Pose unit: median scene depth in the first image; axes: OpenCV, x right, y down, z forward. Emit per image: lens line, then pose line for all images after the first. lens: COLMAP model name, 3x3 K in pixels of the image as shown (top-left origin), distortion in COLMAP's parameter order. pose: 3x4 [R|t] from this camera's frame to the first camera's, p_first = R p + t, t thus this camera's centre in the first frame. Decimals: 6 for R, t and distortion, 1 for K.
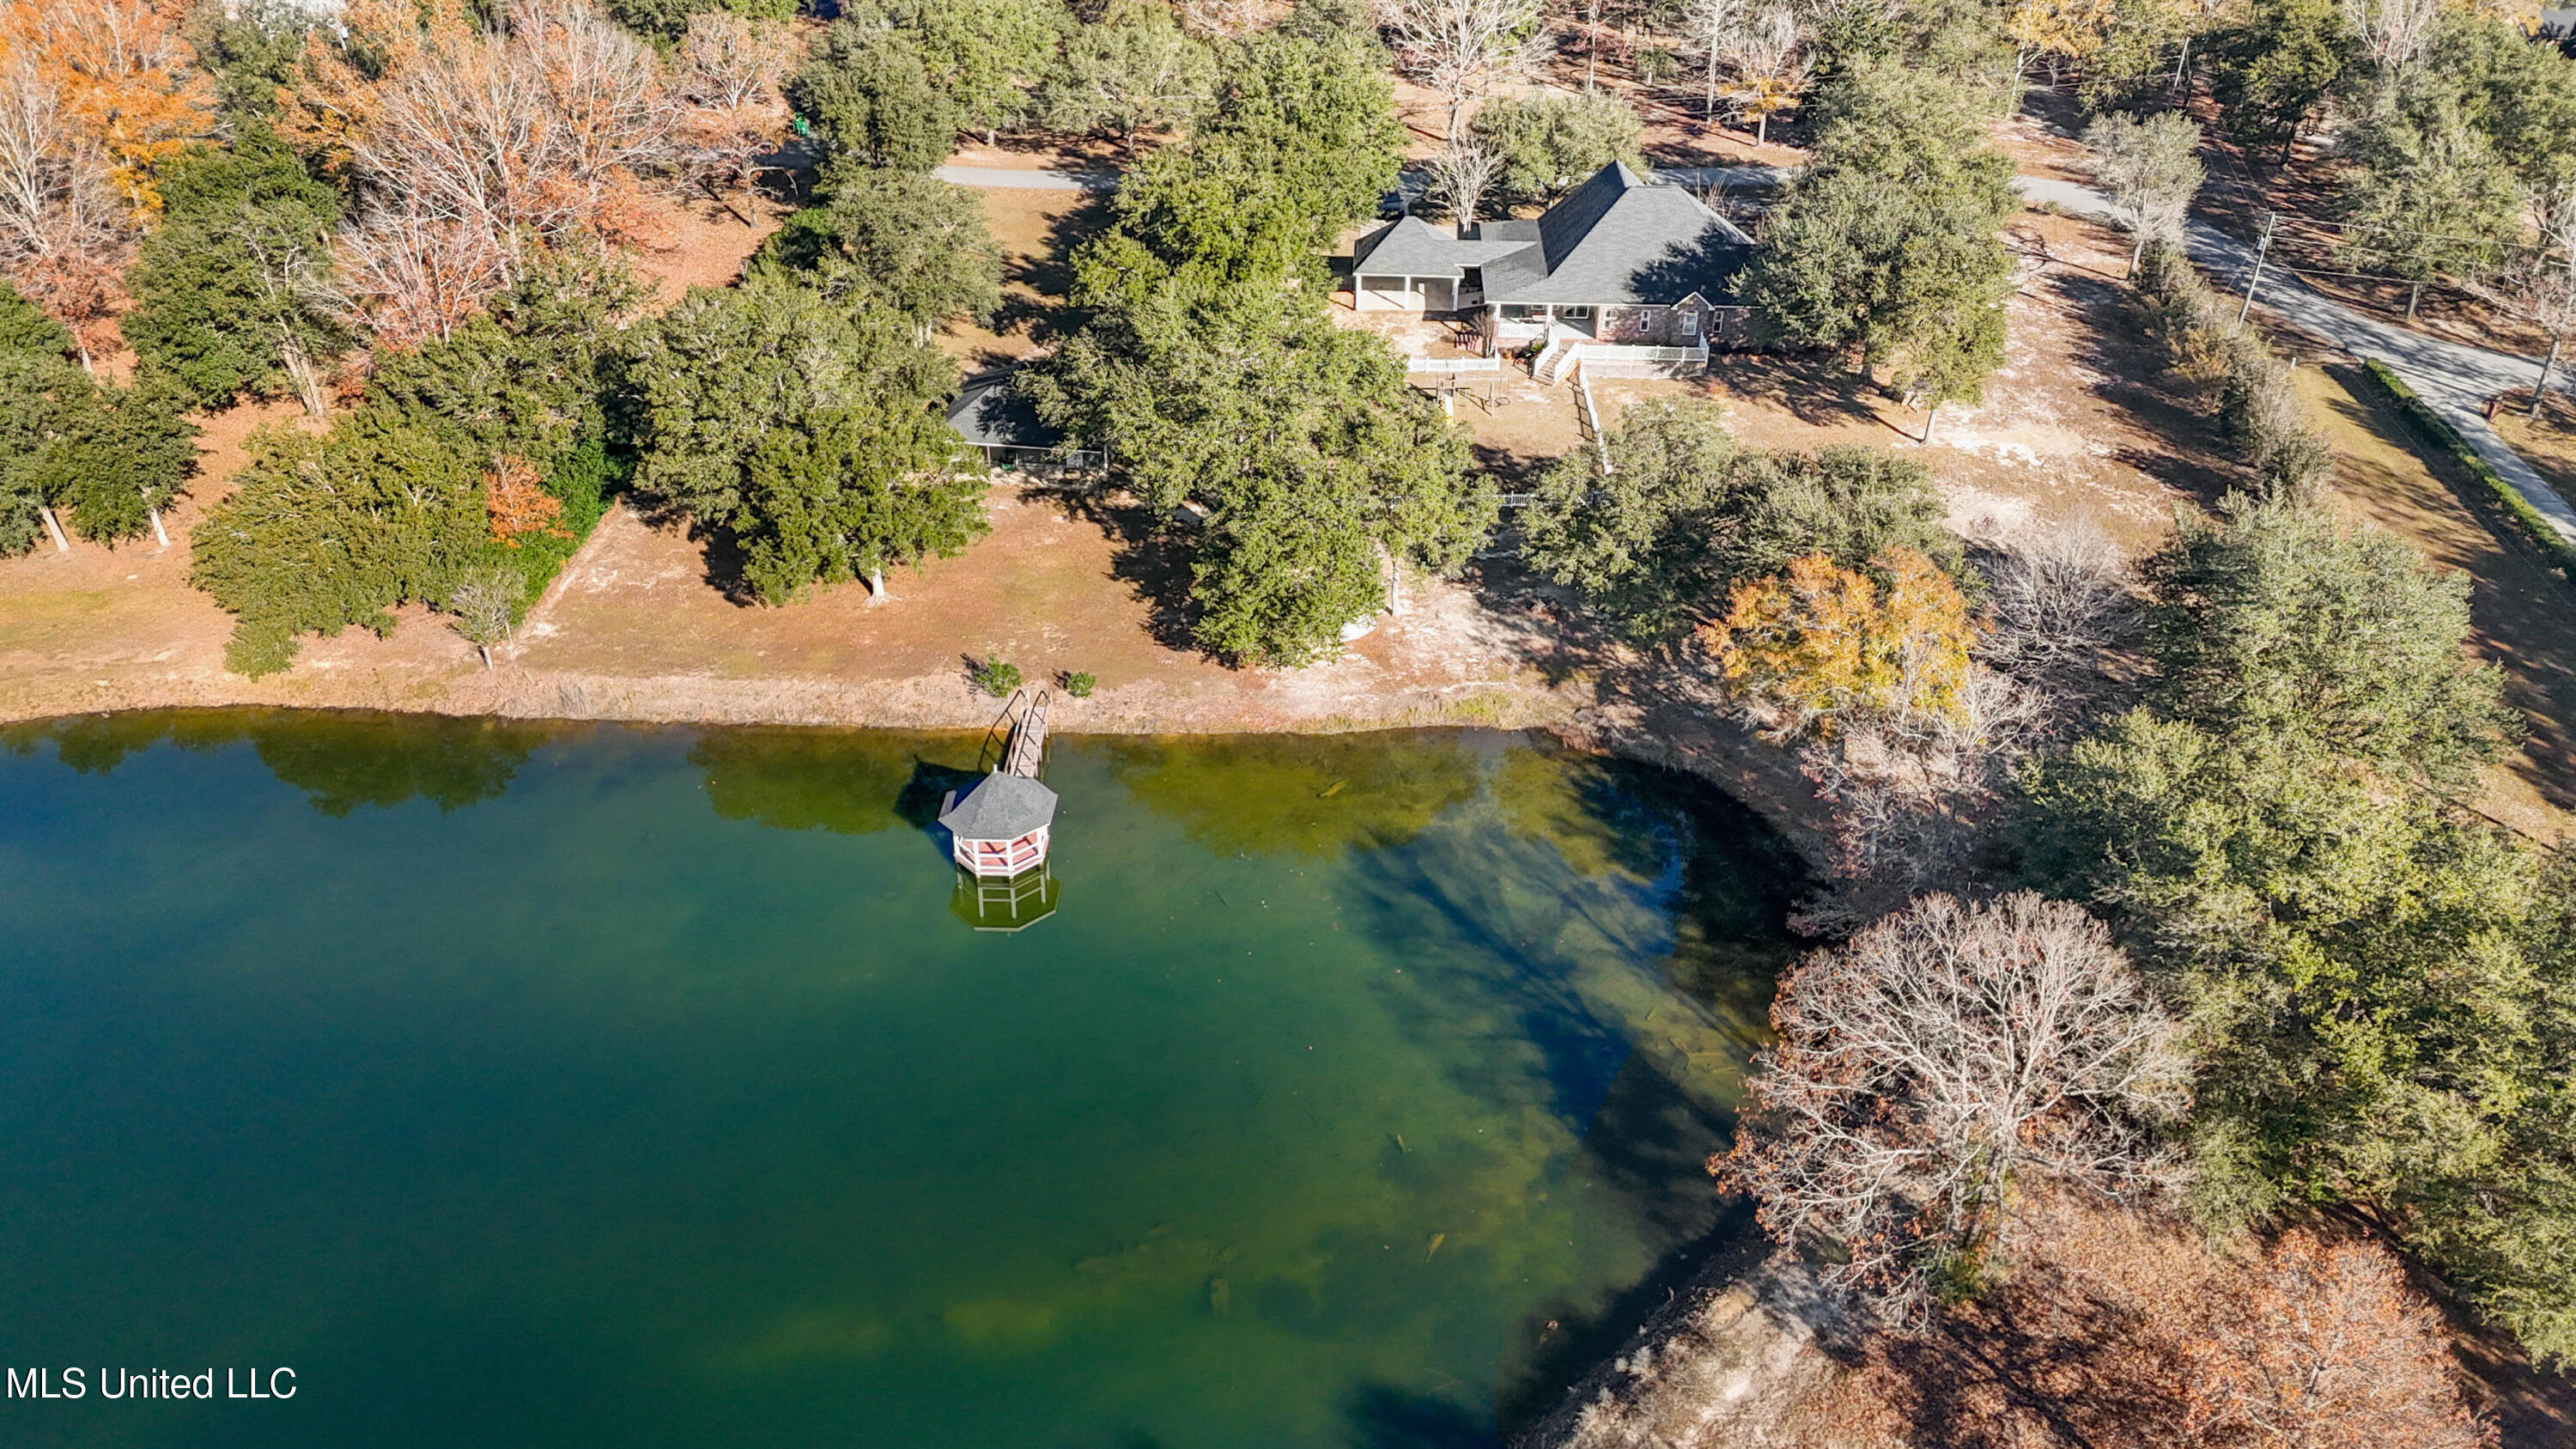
lens RADIAL K [[1890.2, 0, 1294.2], [0, 1890.2, 721.0], [0, 0, 1]] dist [0.059590, -0.036131]
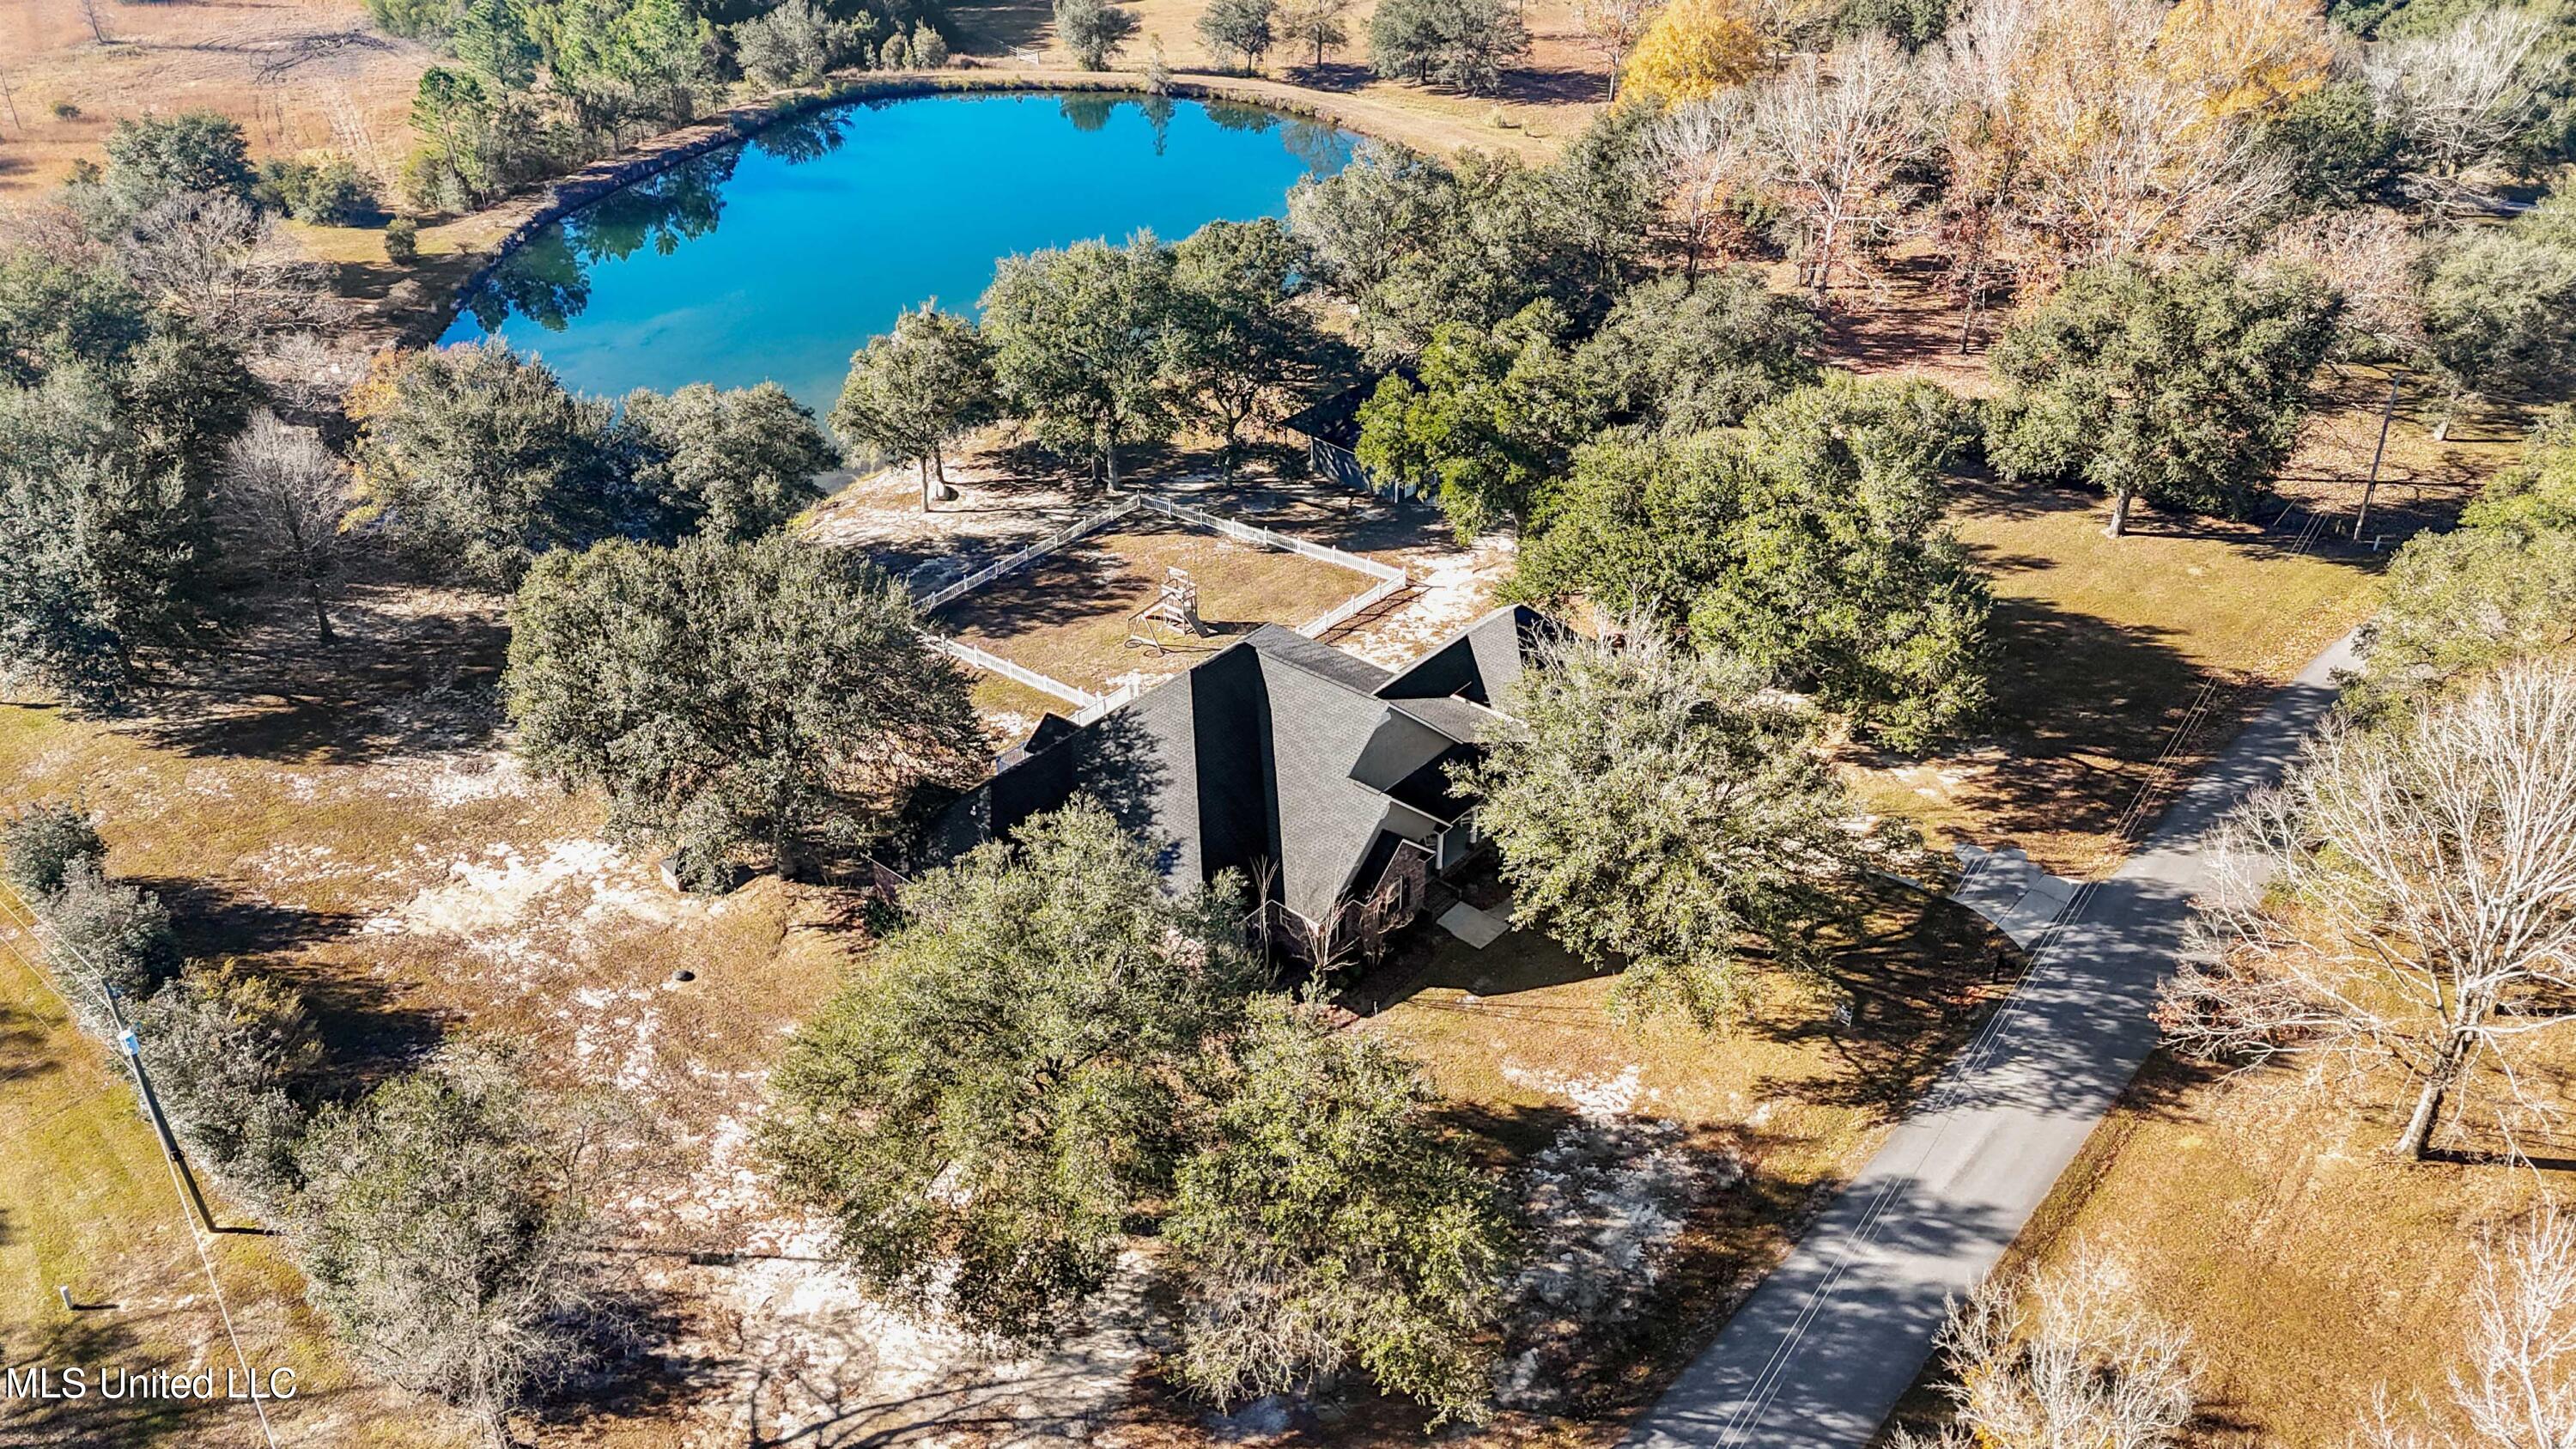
lens RADIAL K [[1890.2, 0, 1294.4], [0, 1890.2, 736.0], [0, 0, 1]] dist [0.059590, -0.036131]
pose [[-0.611470, 0.412760, -0.675081, 0.562302], [-0.424161, 0.549243, 0.720014, -0.677566], [0.667976, 0.726610, -0.160769, 1.104543]]
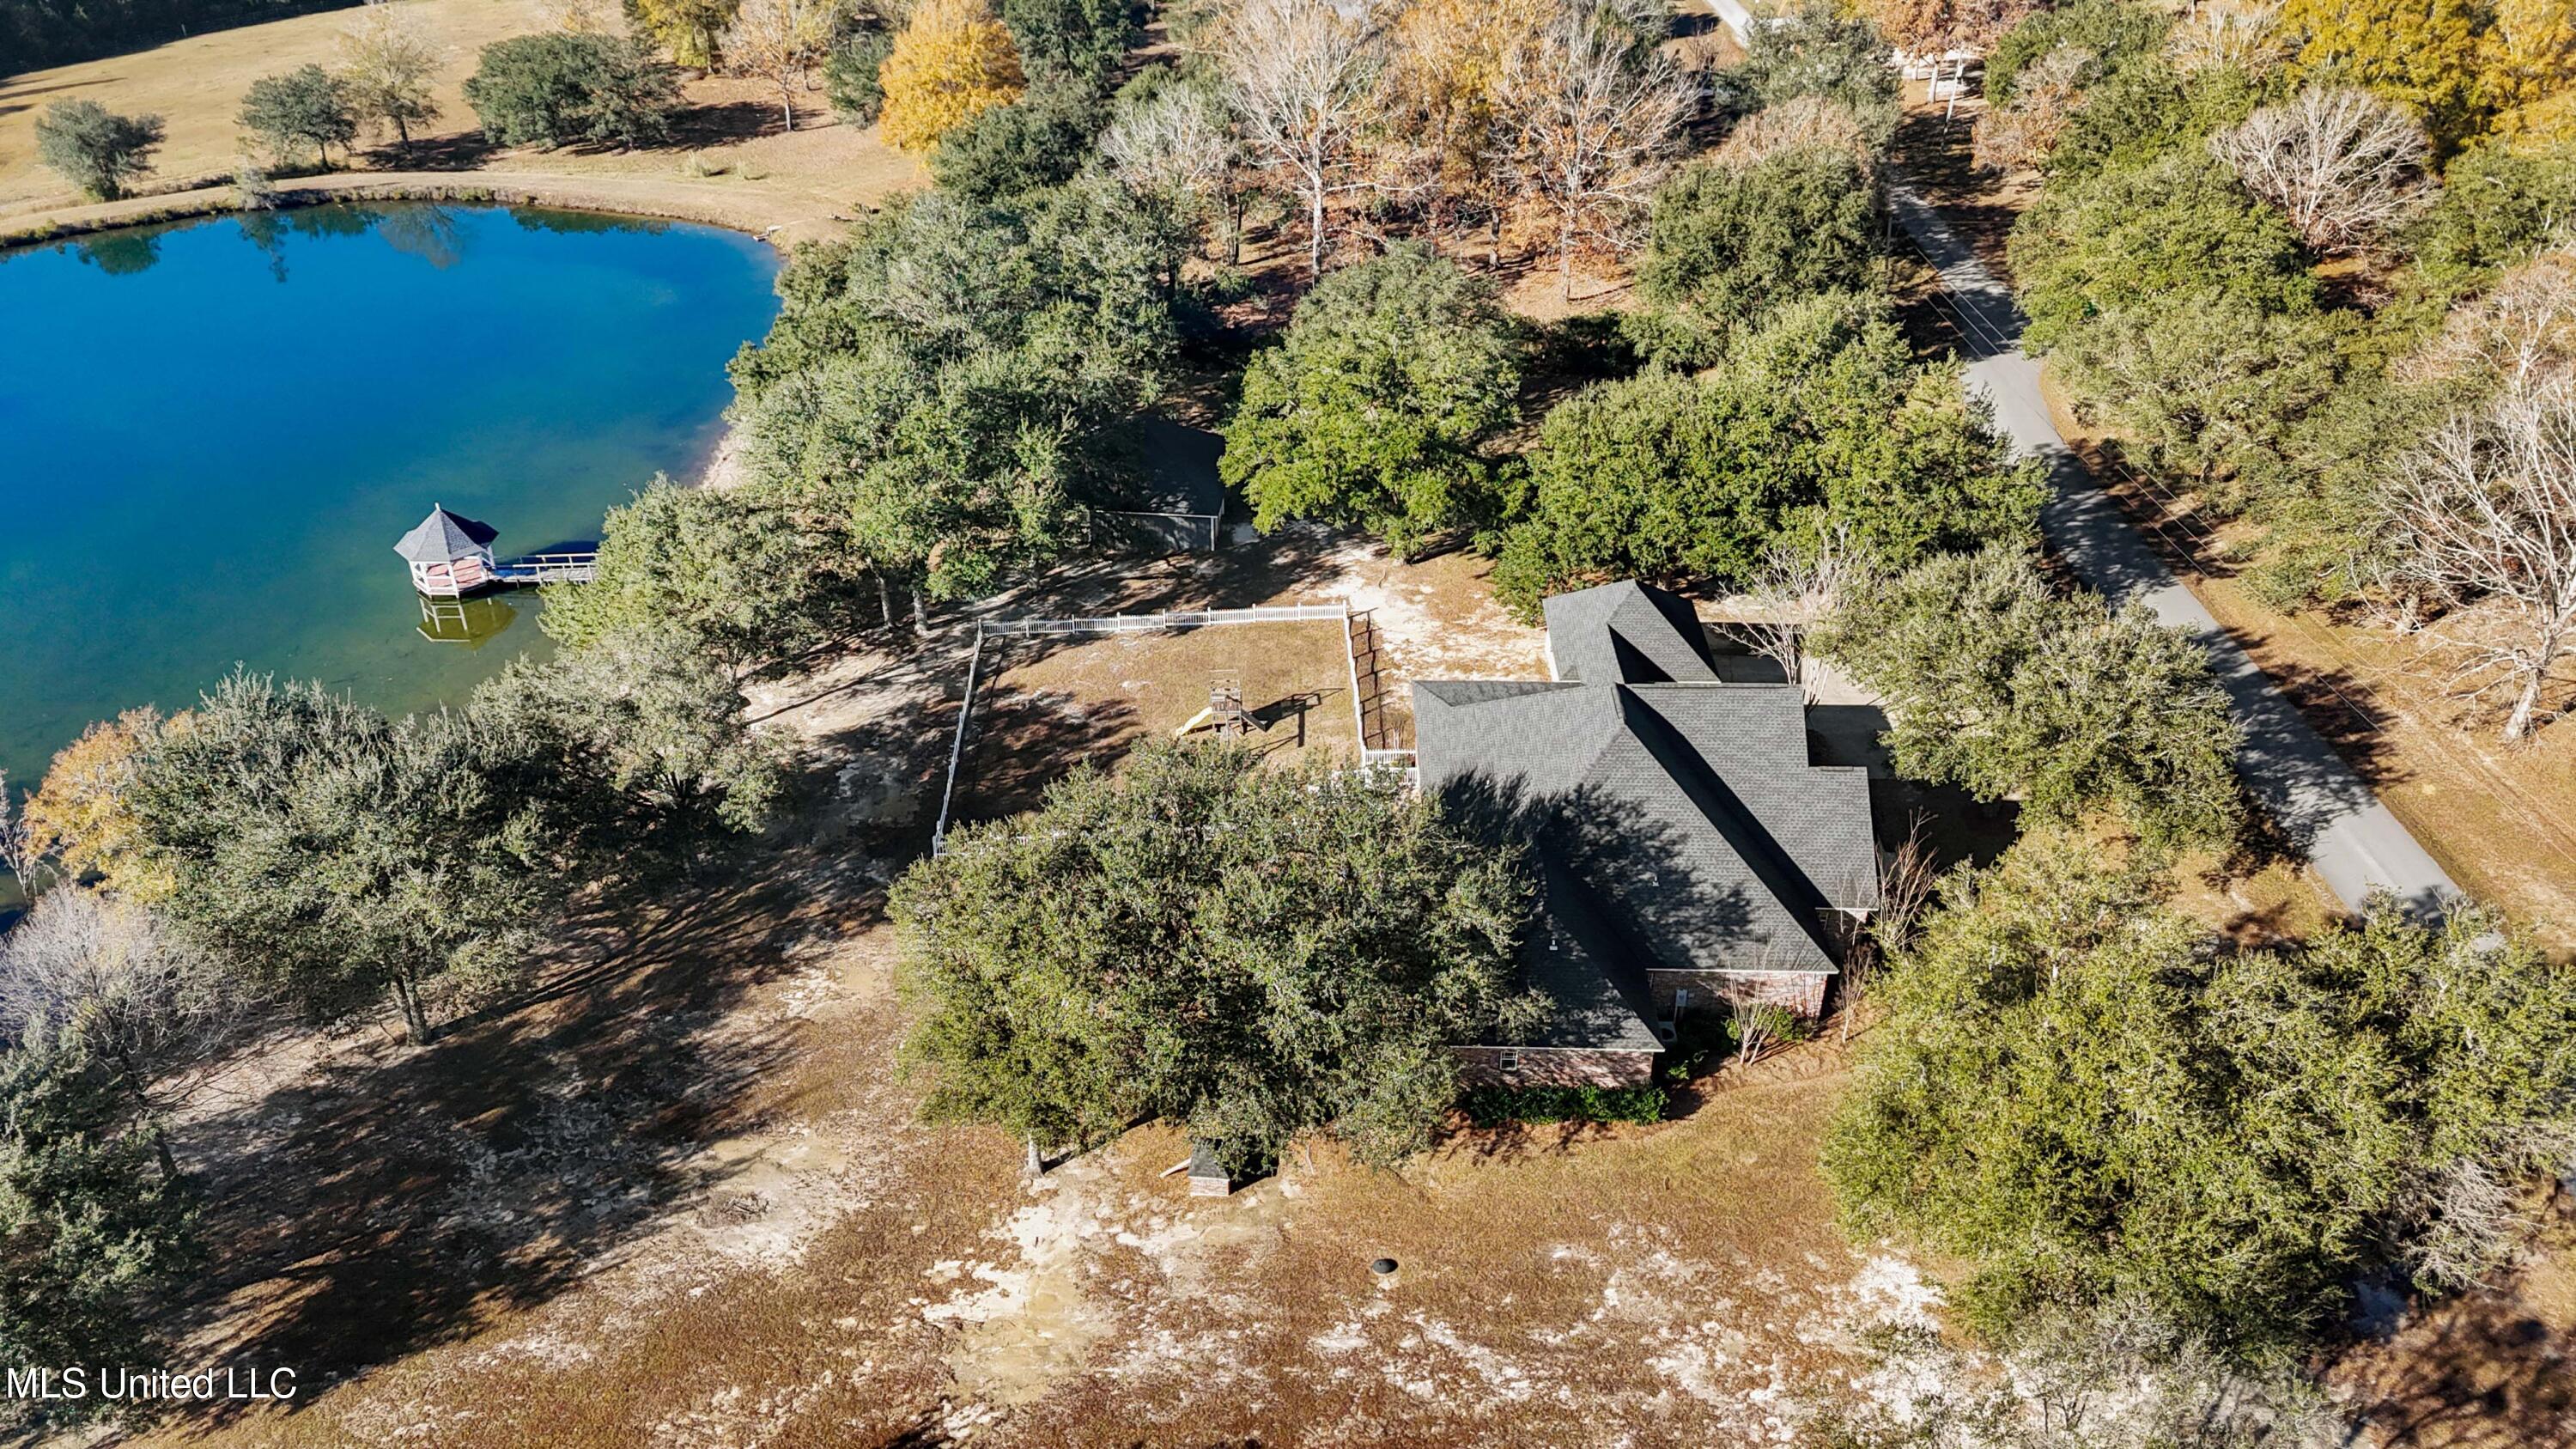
lens RADIAL K [[1890.2, 0, 1291.0], [0, 1890.2, 715.2], [0, 0, 1]] dist [0.059590, -0.036131]
pose [[0.035971, 0.515710, -0.856008, 0.648349], [-0.533544, 0.734180, 0.419894, -0.450501], [0.845007, 0.441614, 0.301563, 0.739746]]
